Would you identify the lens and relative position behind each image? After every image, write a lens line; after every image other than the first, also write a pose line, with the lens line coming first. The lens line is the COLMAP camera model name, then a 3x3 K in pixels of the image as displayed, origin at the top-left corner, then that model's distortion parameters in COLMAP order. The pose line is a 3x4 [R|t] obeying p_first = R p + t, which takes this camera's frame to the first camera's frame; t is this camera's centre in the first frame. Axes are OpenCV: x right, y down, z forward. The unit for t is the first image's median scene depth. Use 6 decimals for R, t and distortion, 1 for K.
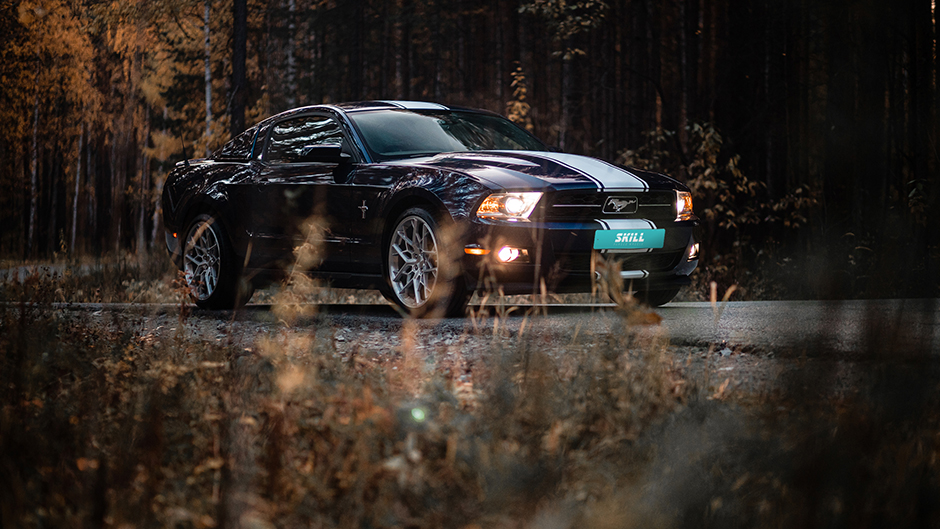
lens RADIAL K [[2474.9, 0, 470.0], [0, 2474.9, 264.6], [0, 0, 1]] dist [-0.114467, 0.000000]
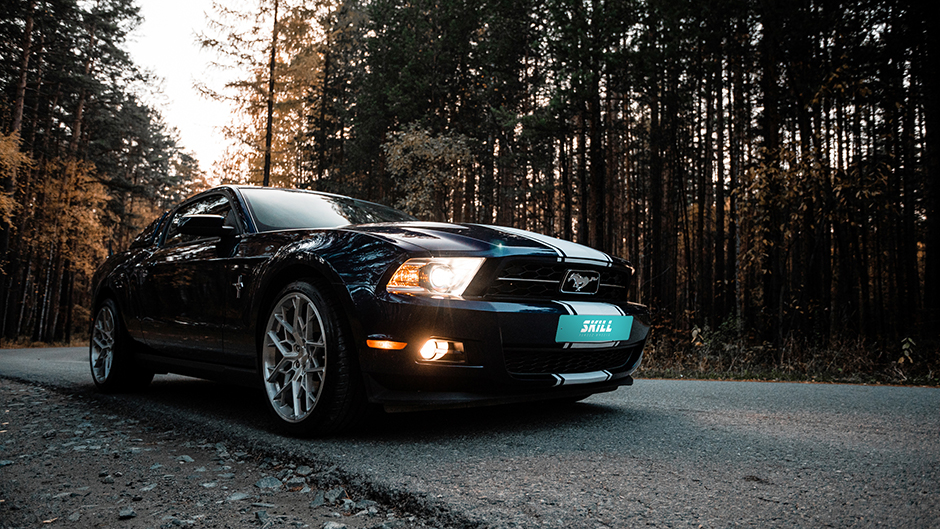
lens RADIAL K [[697.5, 0, 473.5], [0, 697.5, 263.6], [0, 0, 1]] dist [-0.004851, -0.001246]
pose [[0.987179, 0.028591, 0.157036, -0.003790], [-0.012039, 0.994362, -0.105357, -0.007301], [-0.159163, 0.102116, 0.981957, 0.796318]]
